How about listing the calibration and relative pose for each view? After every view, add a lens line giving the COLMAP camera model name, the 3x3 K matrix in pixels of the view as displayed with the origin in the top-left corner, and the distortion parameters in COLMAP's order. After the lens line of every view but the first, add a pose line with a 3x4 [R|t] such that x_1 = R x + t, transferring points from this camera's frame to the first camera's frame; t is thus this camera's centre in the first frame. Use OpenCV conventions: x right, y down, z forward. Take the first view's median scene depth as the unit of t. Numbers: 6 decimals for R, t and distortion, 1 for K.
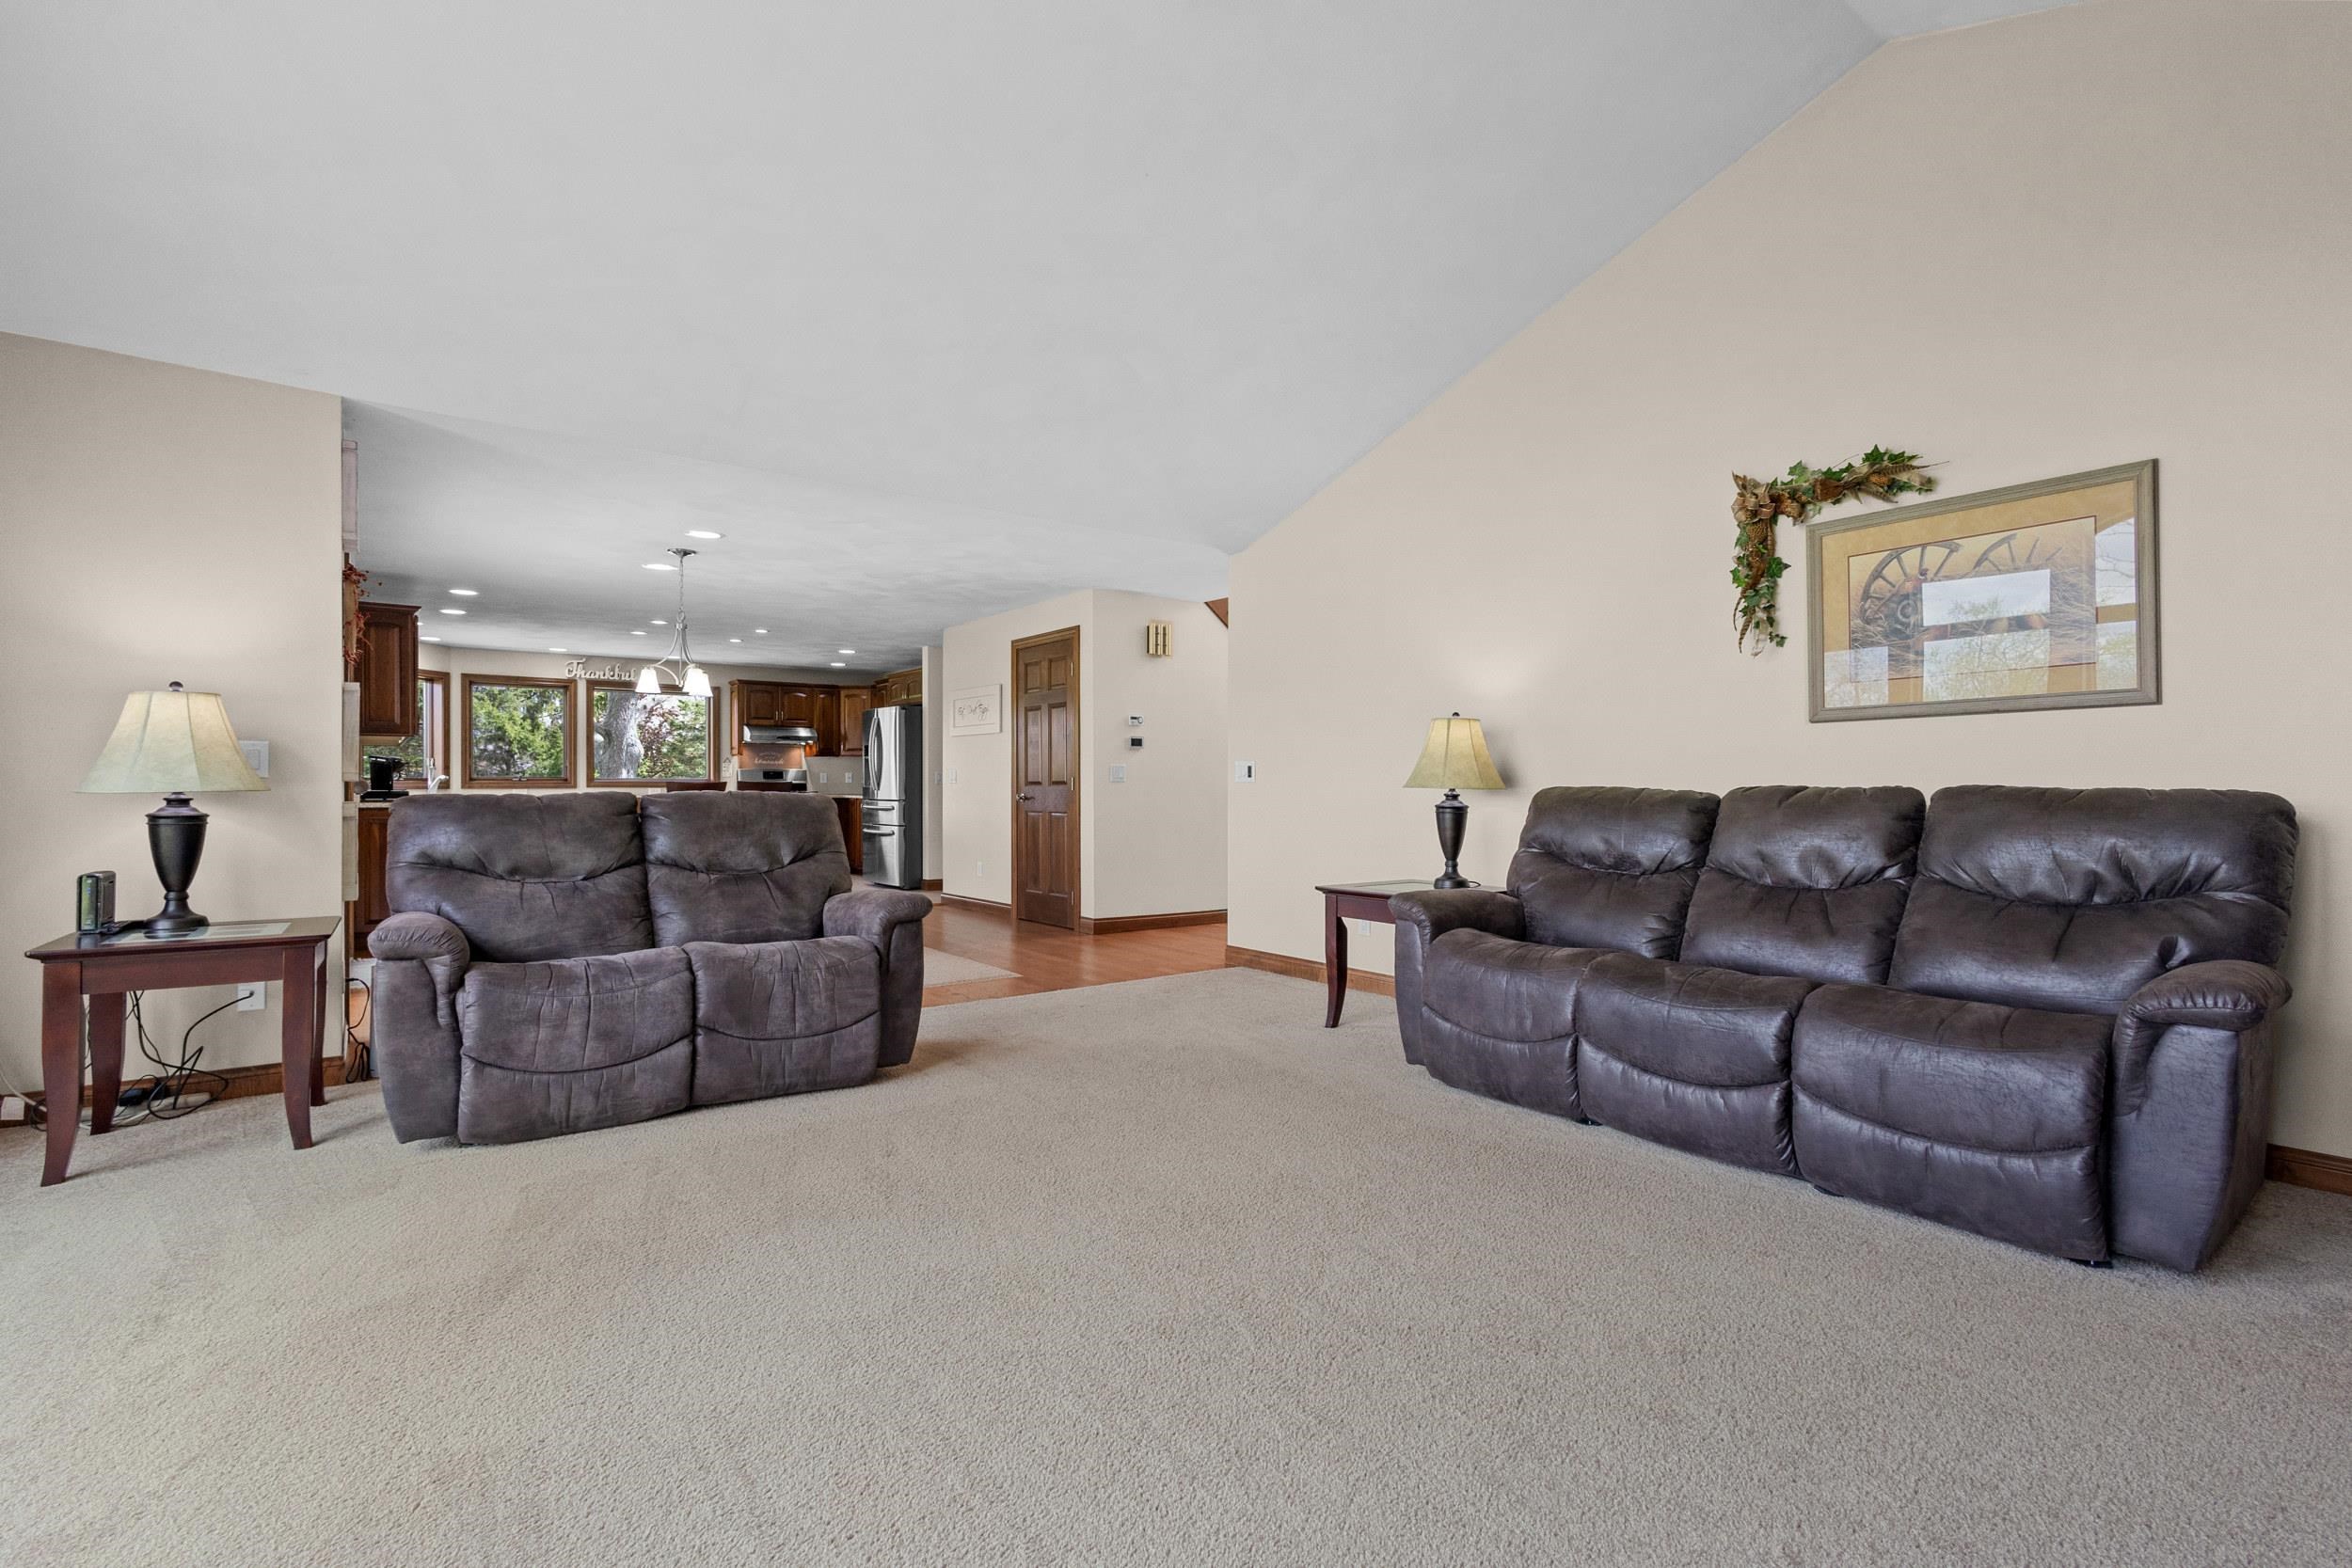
lens RADIAL K [[1094.4, 0, 1174.5], [0, 1094.4, 781.4], [0, 0, 1]] dist [0.013082, -0.005154]
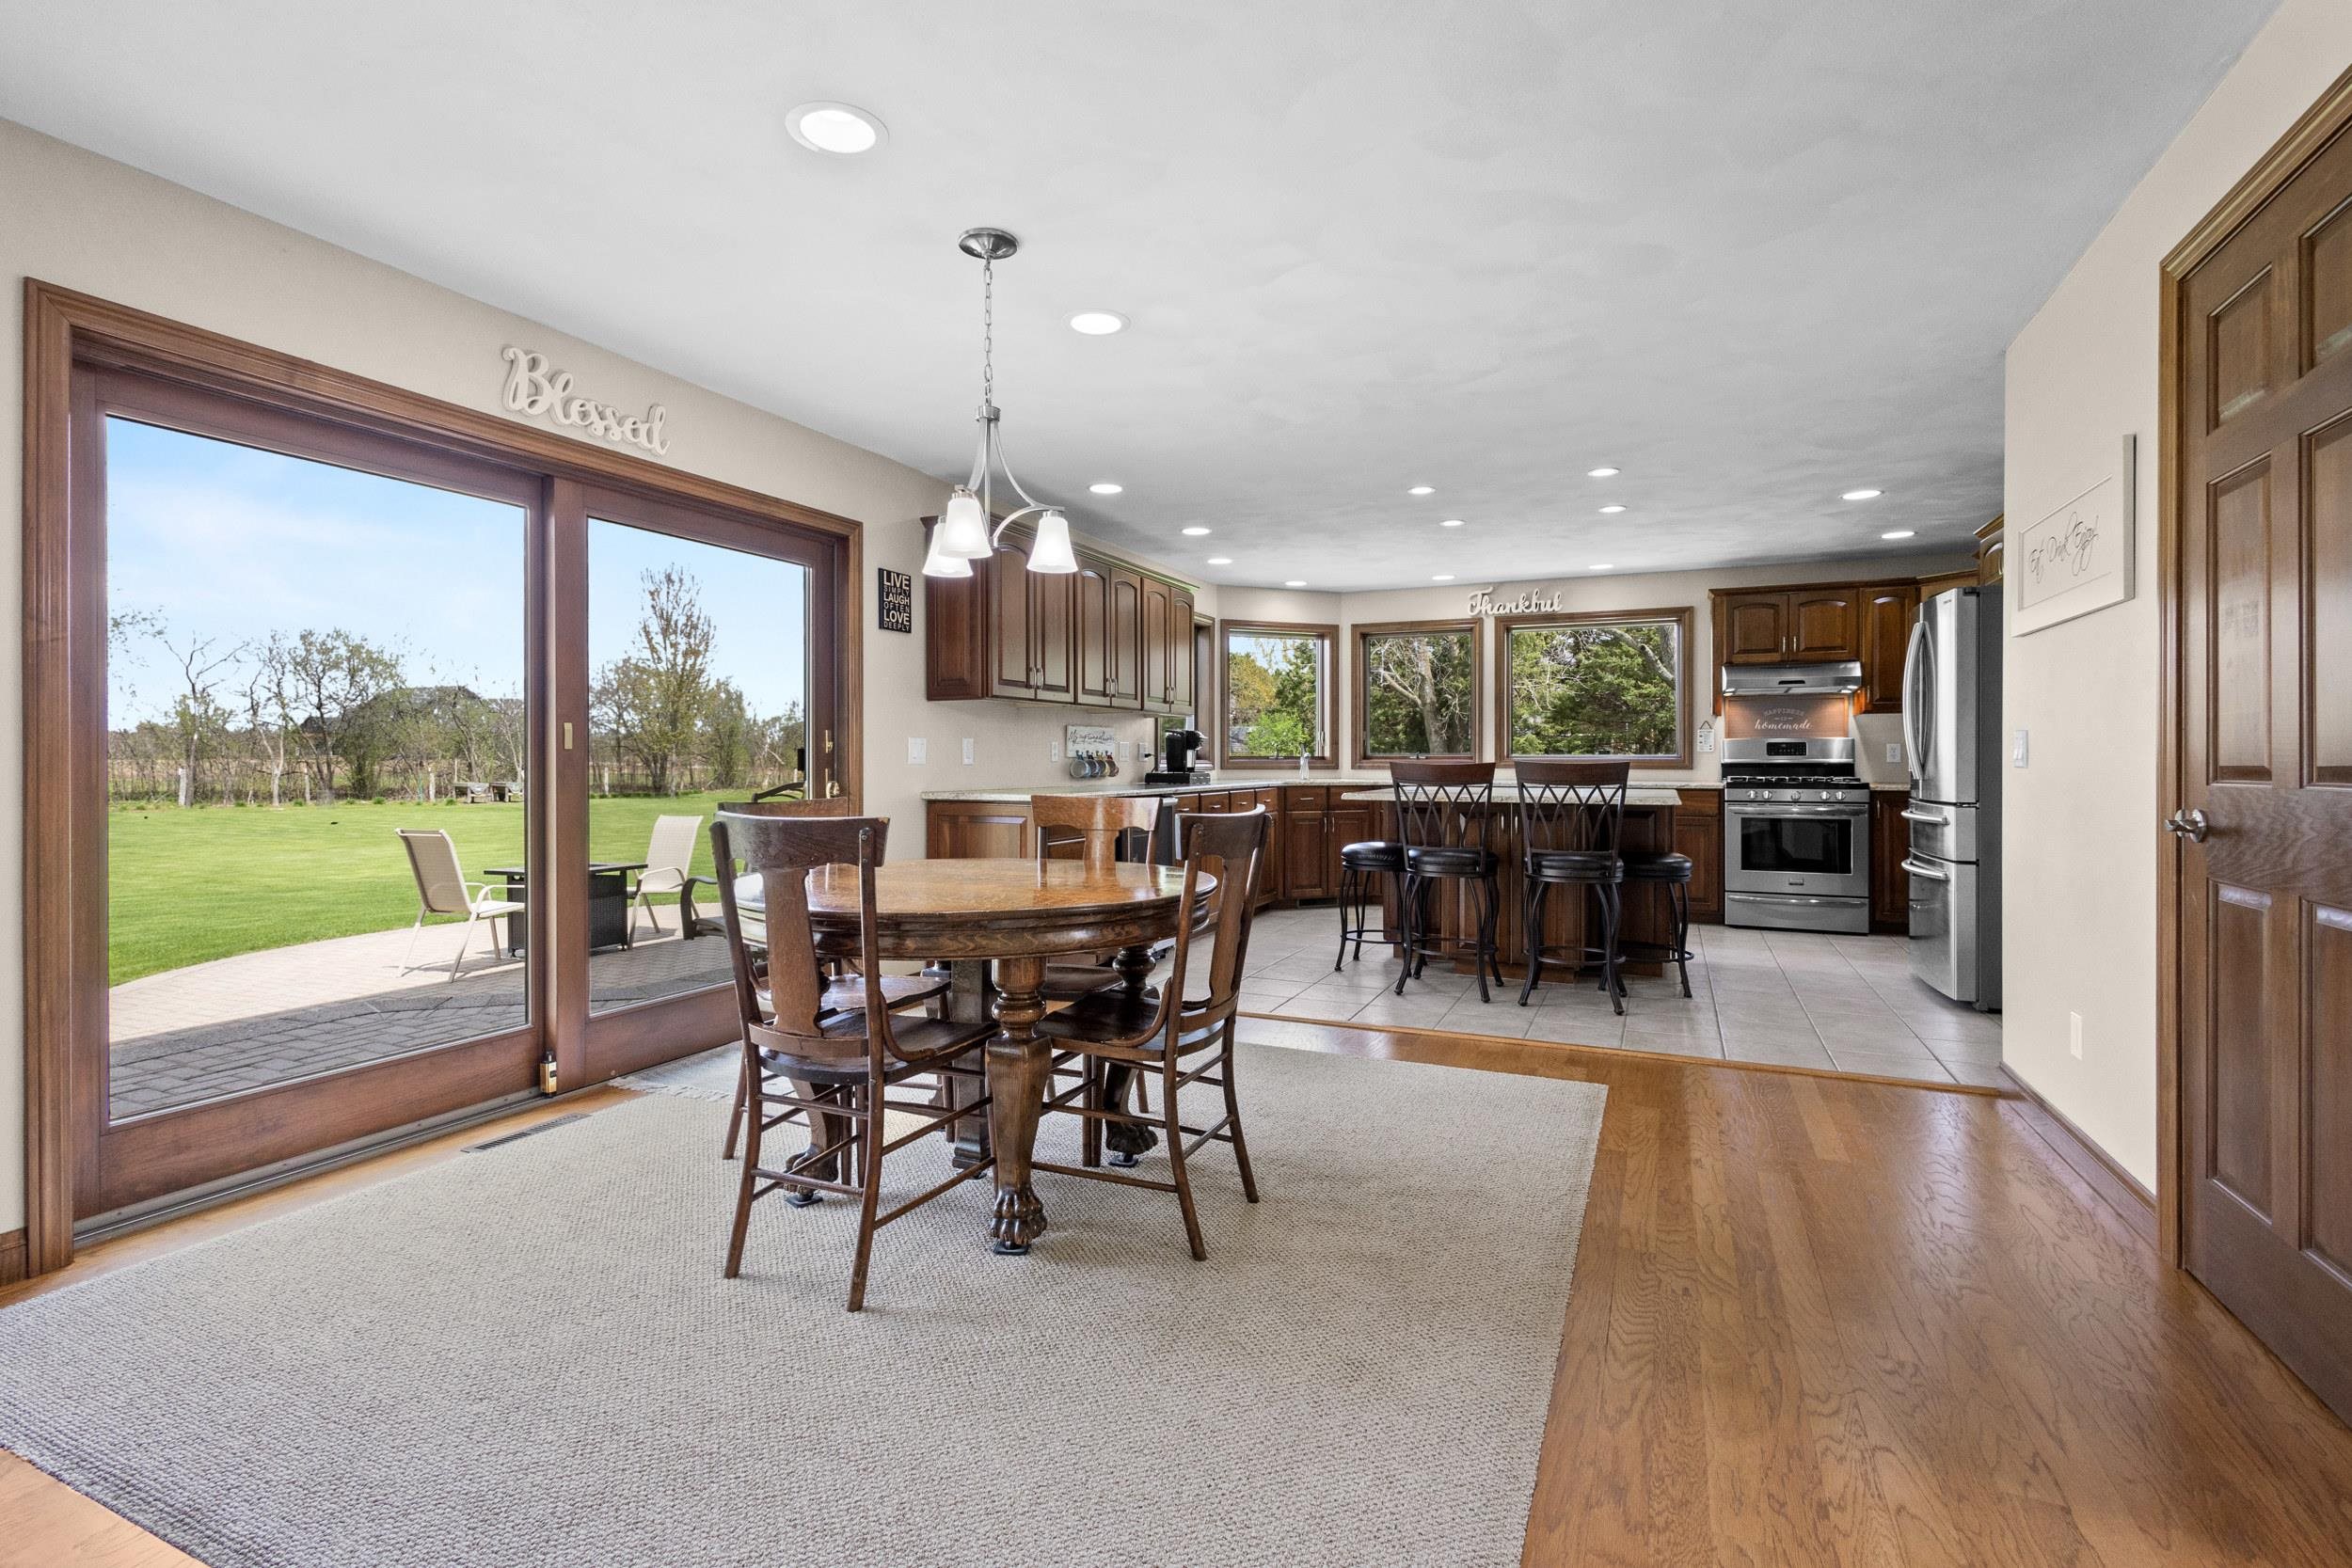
lens RADIAL K [[1094.4, 0, 1168.7], [0, 1094.4, 764.8], [0, 0, 1]] dist [0.013082, -0.005154]
pose [[0.481671, 0.004529, -0.876341, -0.016275], [0.002636, 0.999975, 0.006616, -0.002064], [0.876348, -0.005496, 0.481647, 0.448929]]
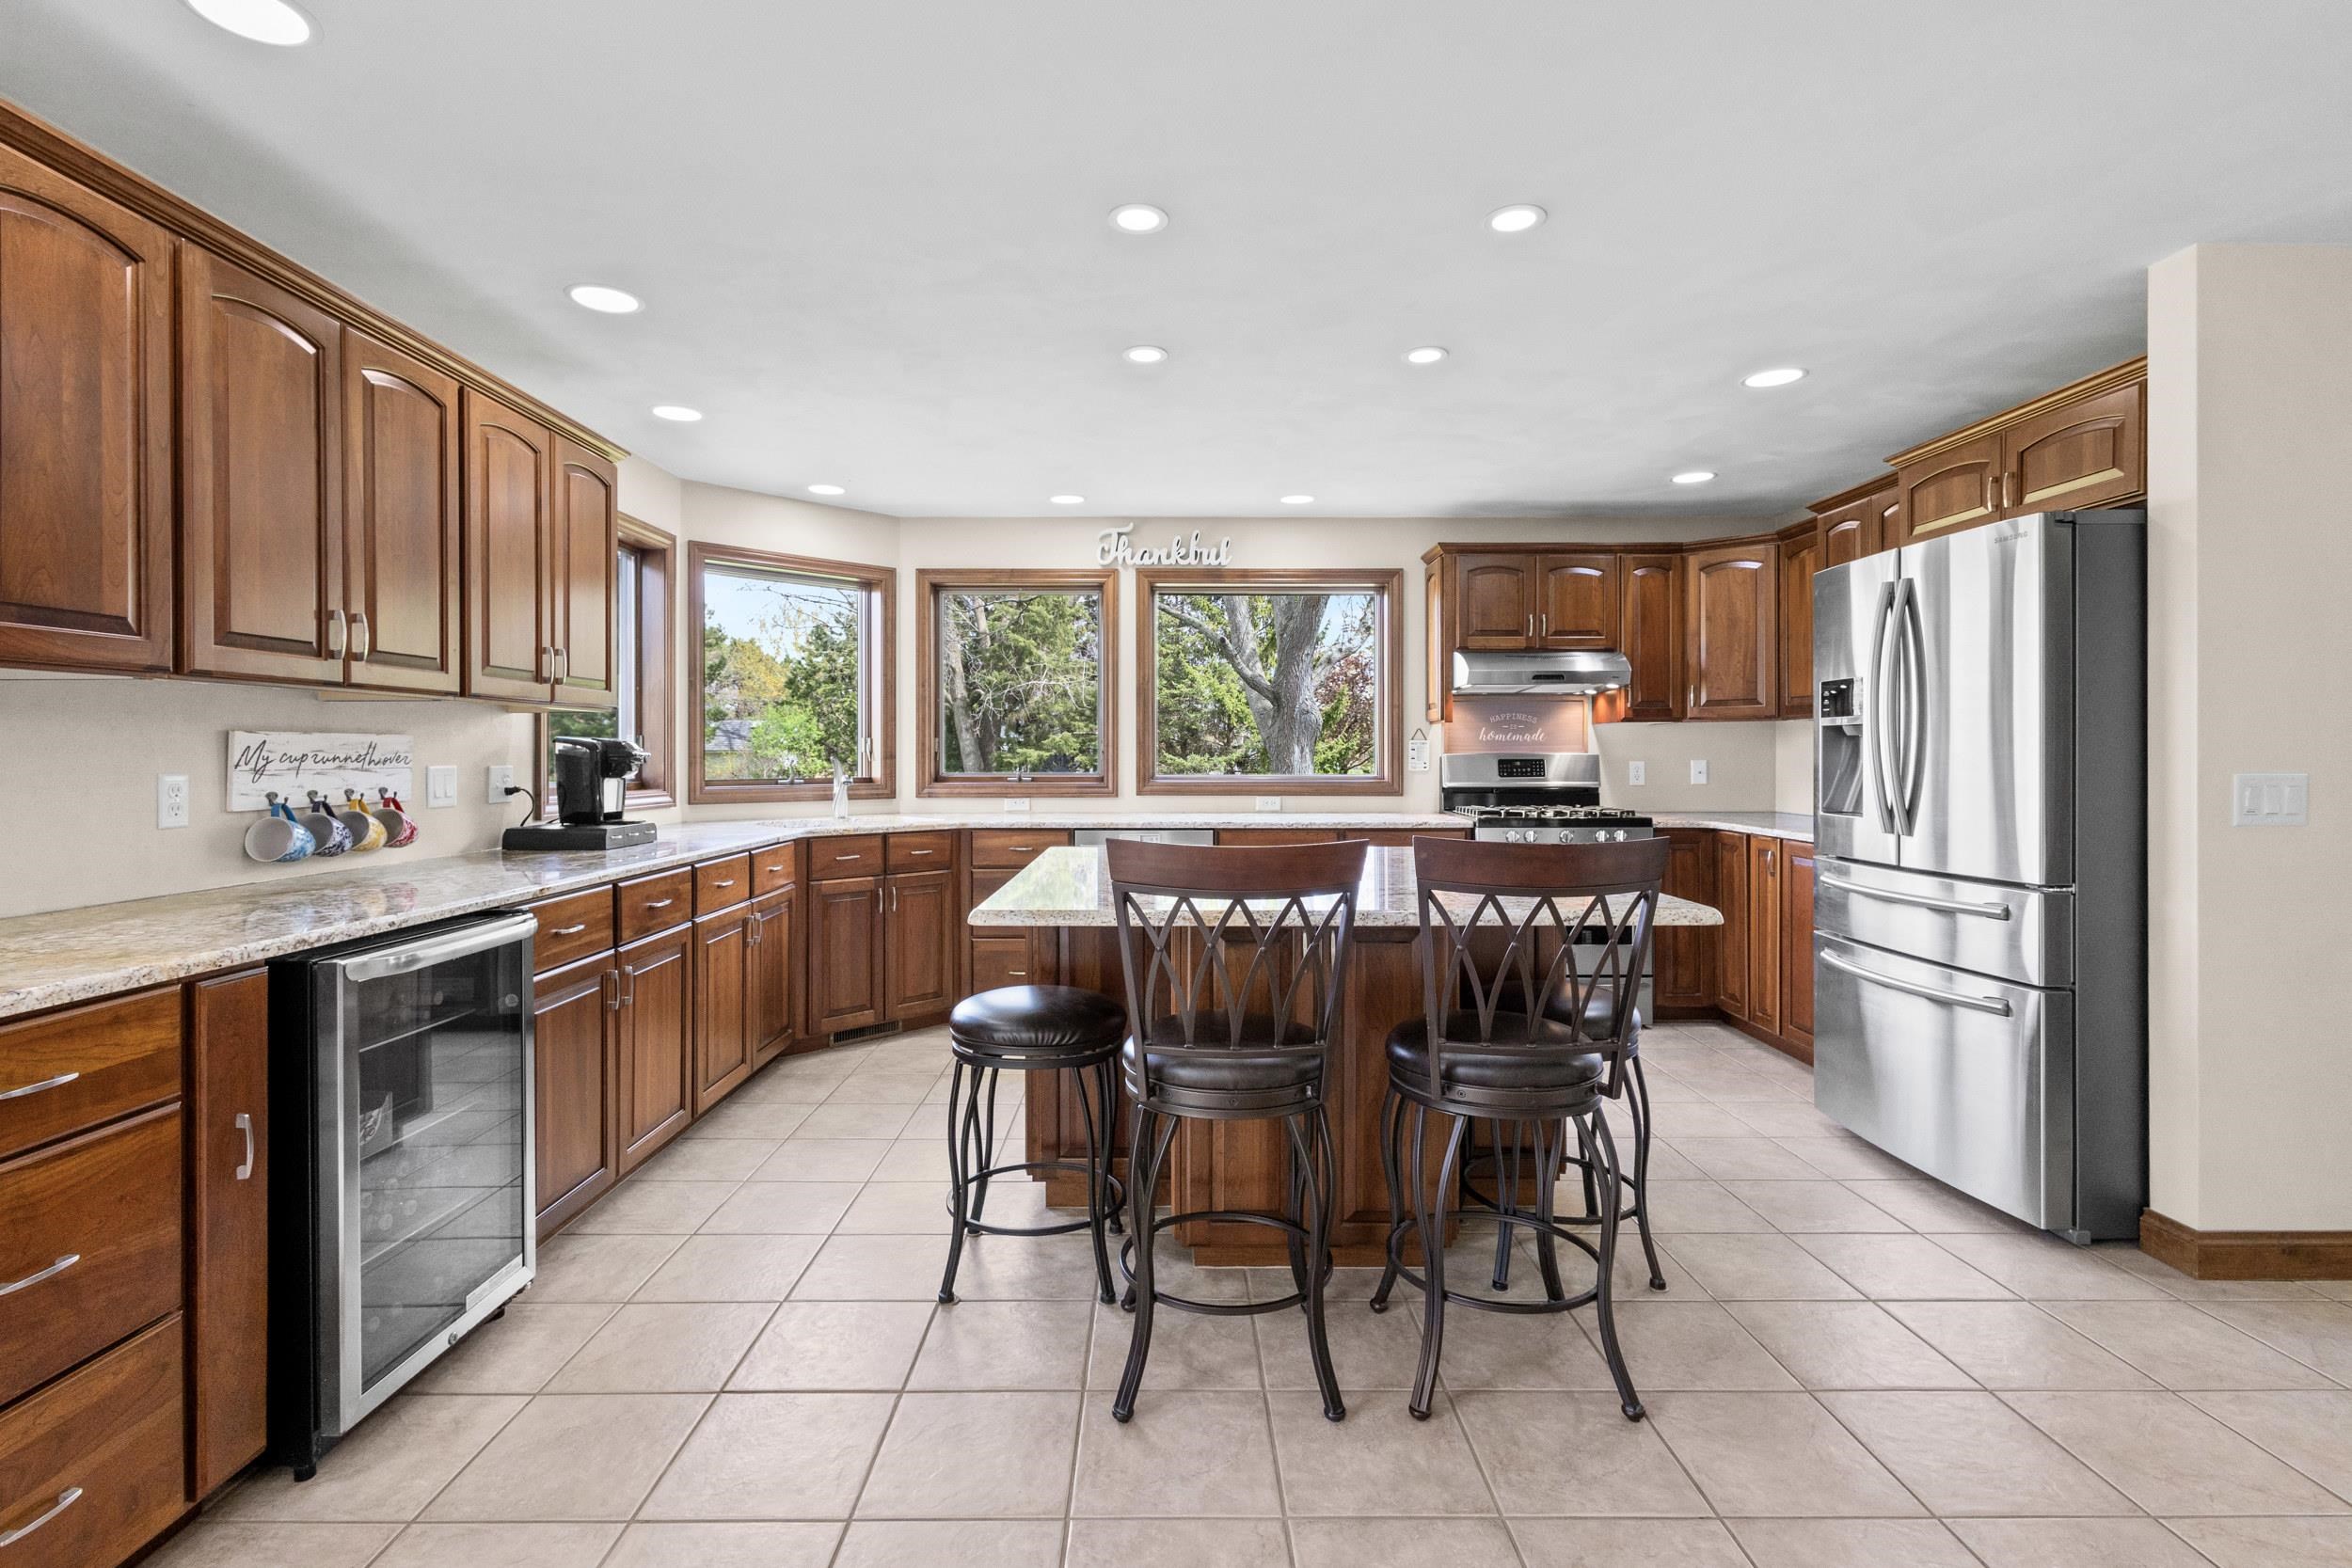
lens RADIAL K [[1094.4, 0, 1172.3], [0, 1094.4, 752.3], [0, 0, 1]] dist [0.013082, -0.005154]
pose [[0.807782, -0.001921, -0.589478, -0.231066], [0.003053, 0.999995, 0.000925, -0.012871], [0.589474, -0.002547, 0.807784, 0.593256]]
